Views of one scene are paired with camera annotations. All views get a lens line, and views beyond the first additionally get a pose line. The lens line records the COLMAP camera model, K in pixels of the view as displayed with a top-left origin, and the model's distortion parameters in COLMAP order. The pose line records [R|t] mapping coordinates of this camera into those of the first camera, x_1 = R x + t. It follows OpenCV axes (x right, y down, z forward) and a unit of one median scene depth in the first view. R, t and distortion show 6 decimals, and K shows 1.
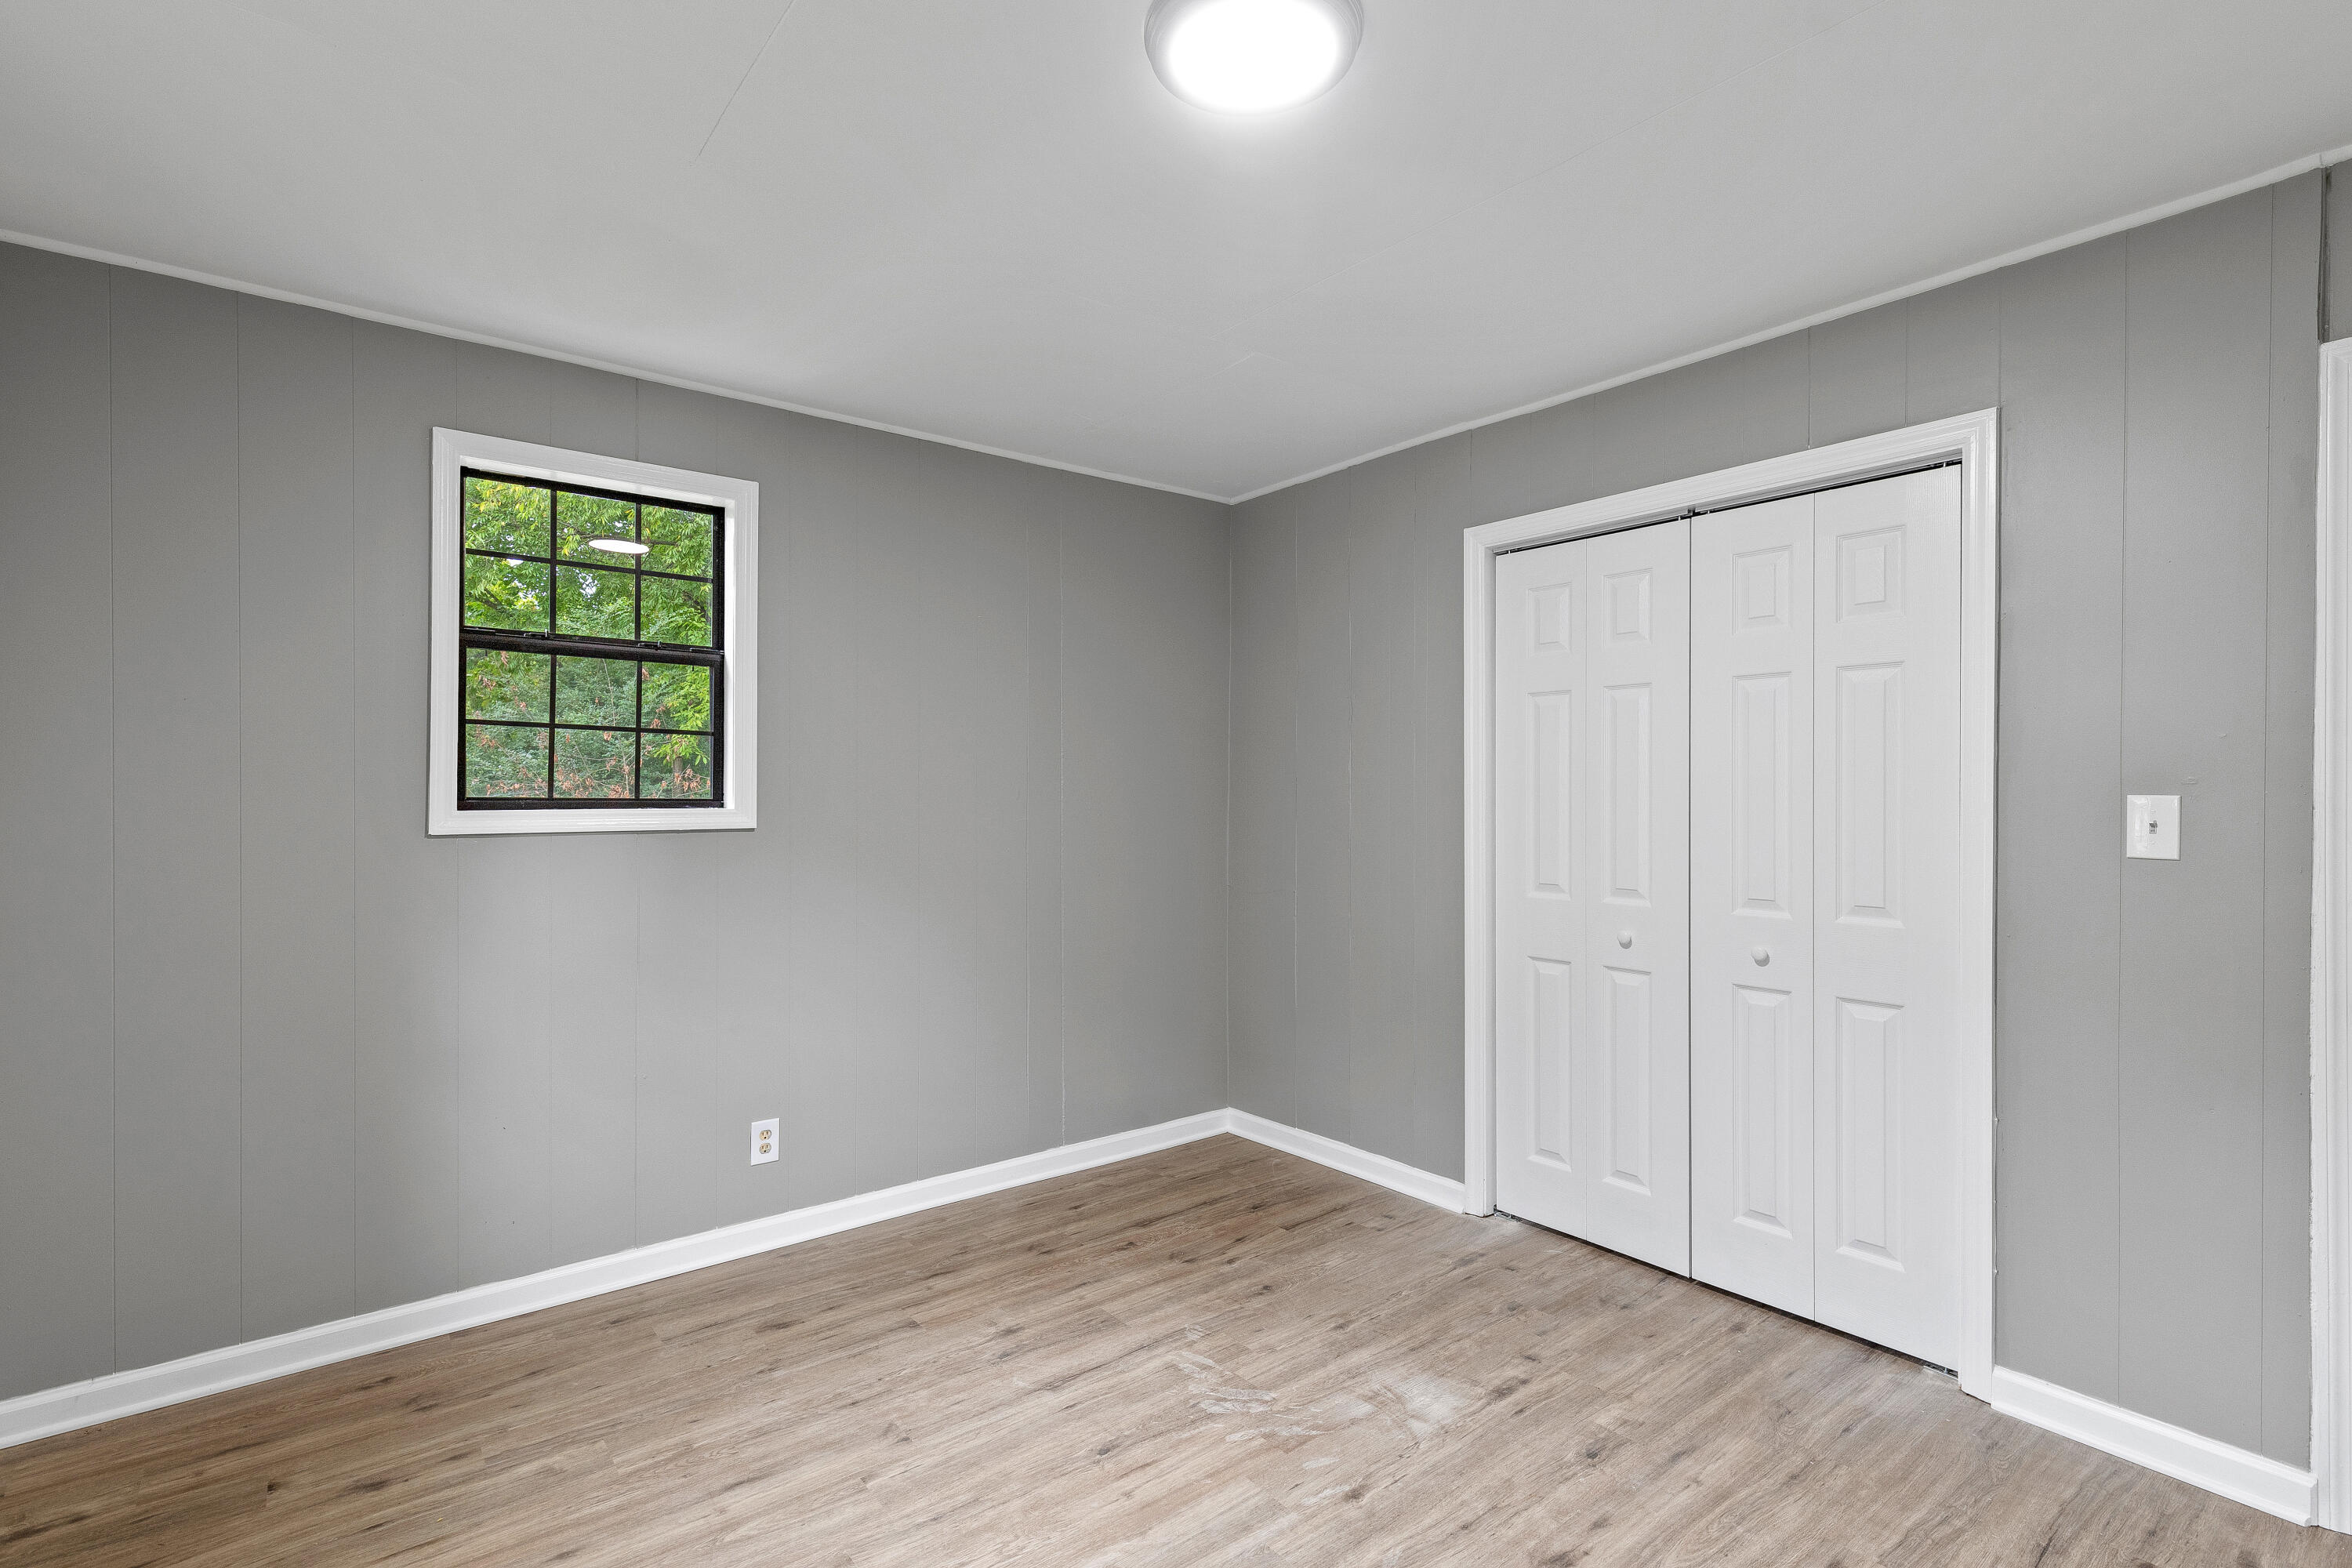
lens RADIAL K [[1108.9, 0, 1176.0], [0, 1108.9, 784.0], [0, 0, 1]] dist [0.004076, 0.000176]
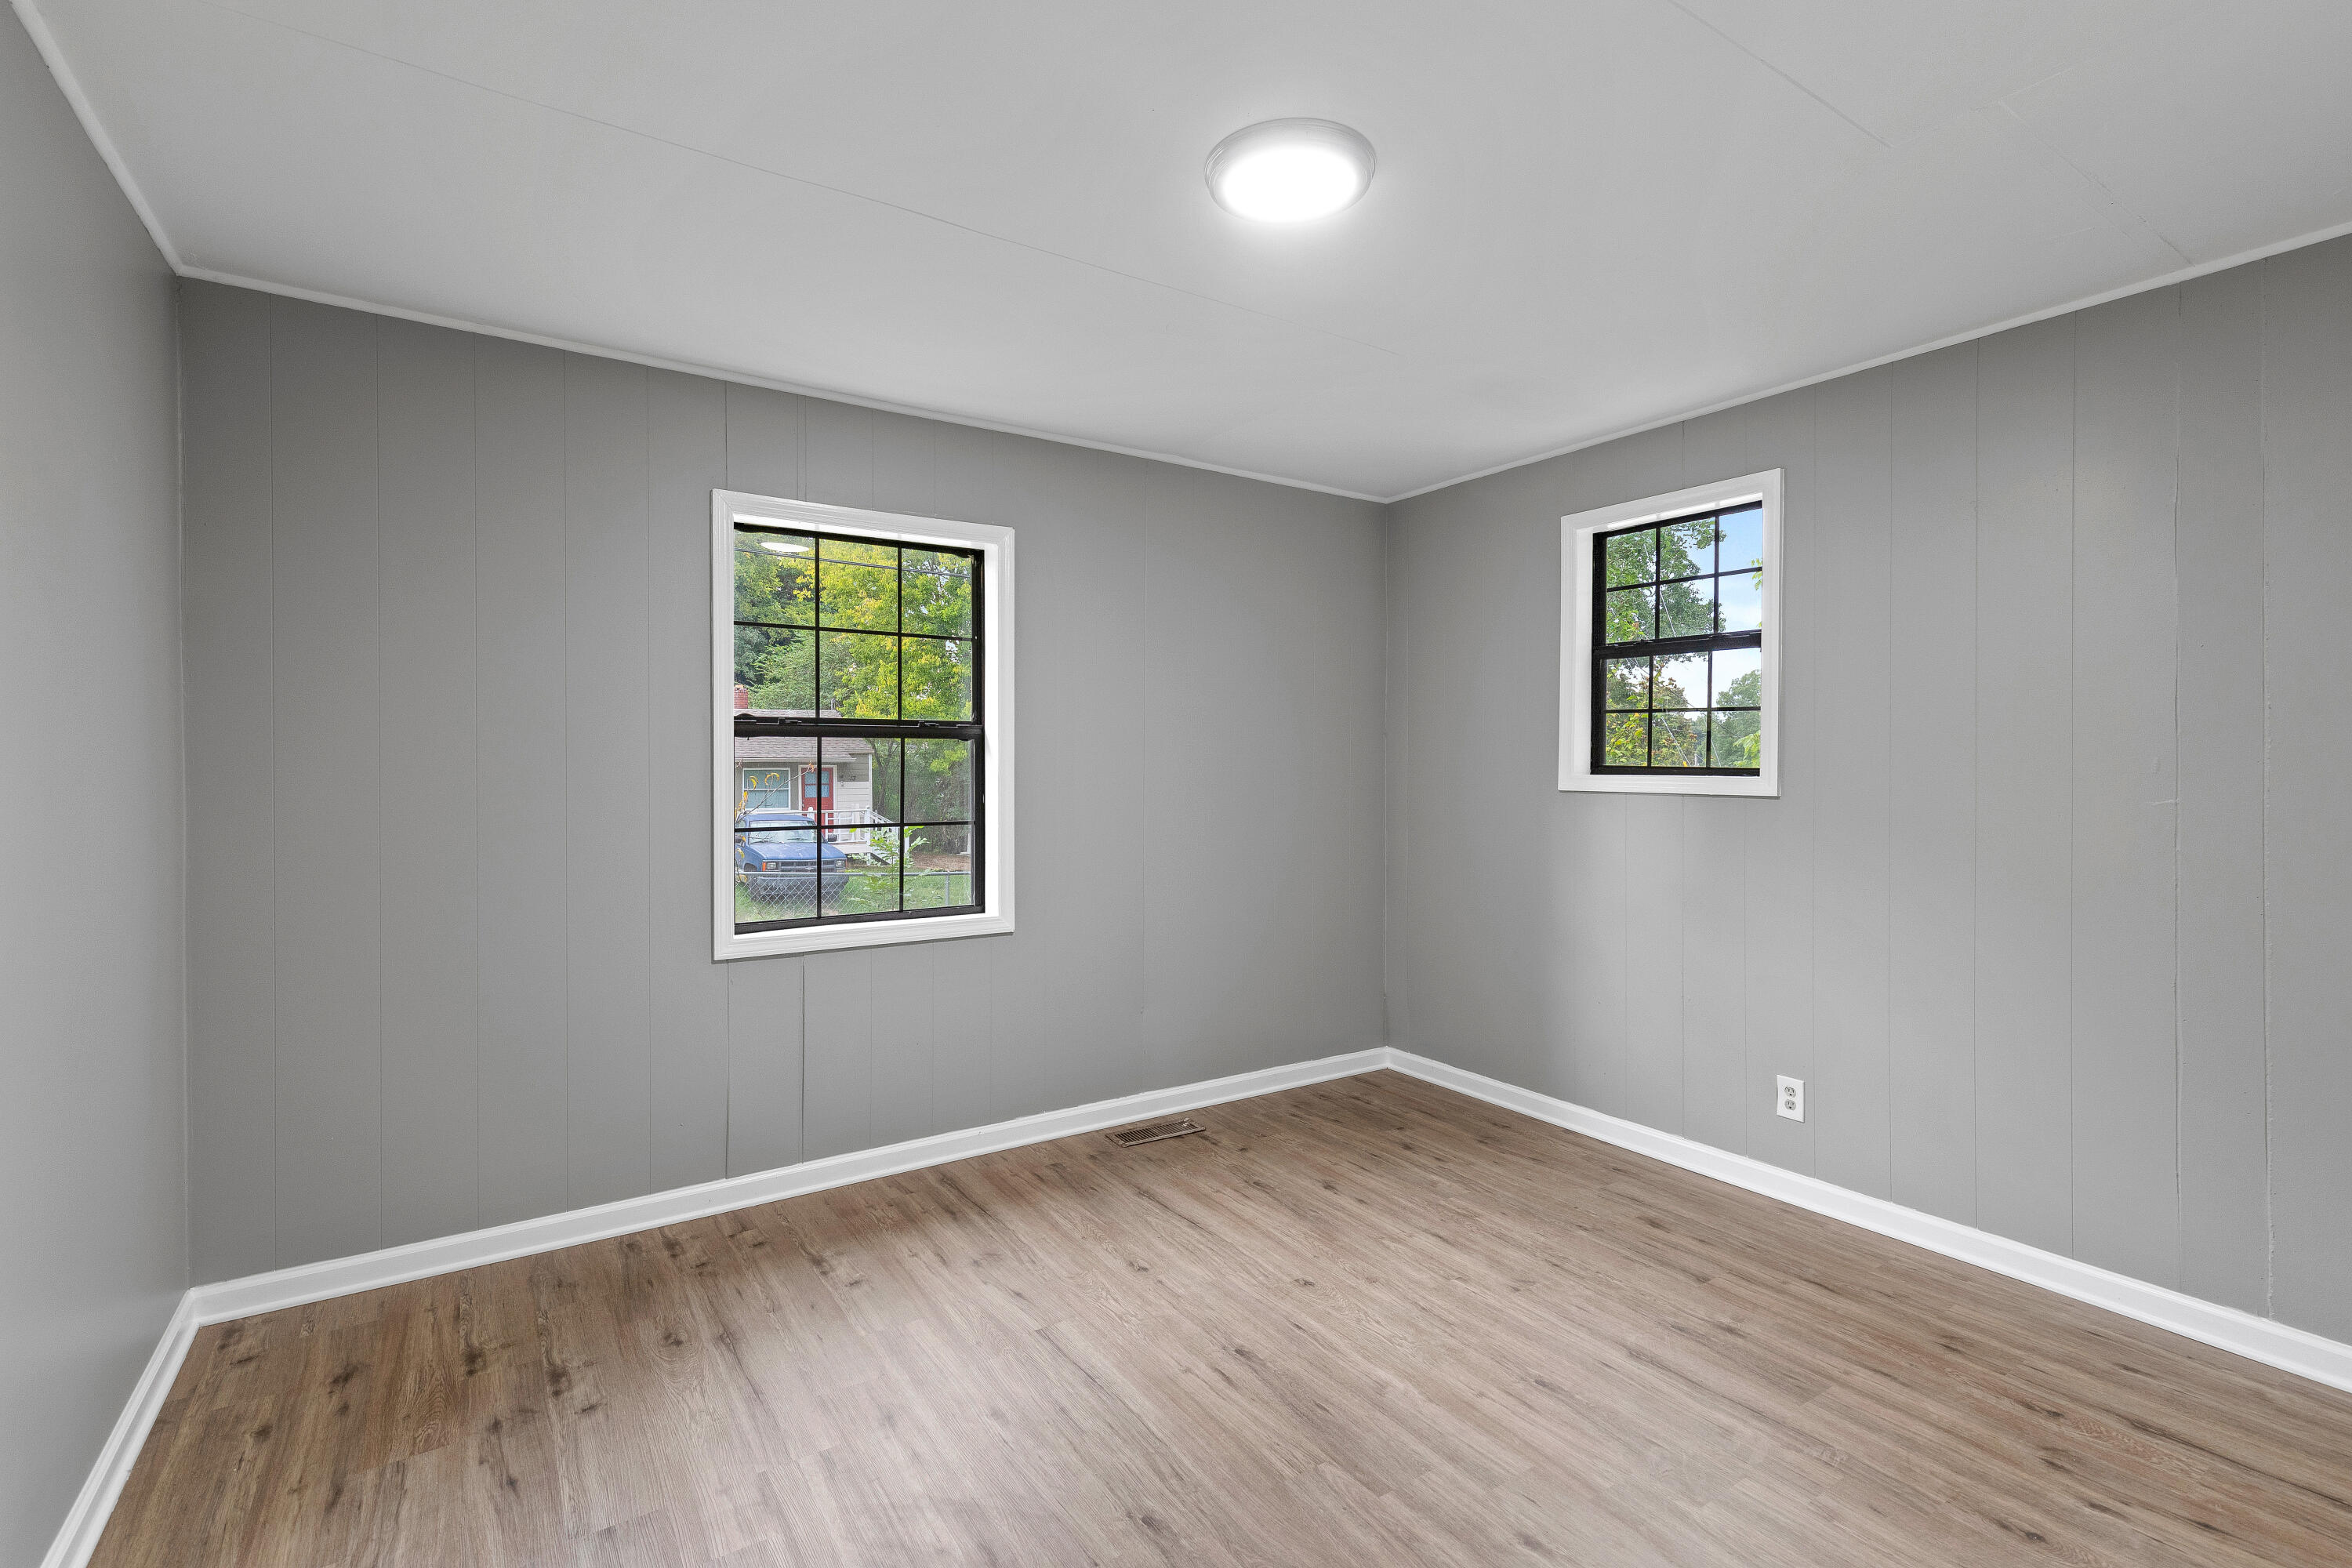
lens RADIAL K [[1108.9, 0, 1176.0], [0, 1108.9, 784.0], [0, 0, 1]] dist [0.004076, 0.000176]
pose [[-0.101023, 0.025207, -0.994565, 0.818352], [0.008194, 0.999666, 0.024504, -0.002219], [0.994850, -0.005674, -0.101196, 0.614243]]
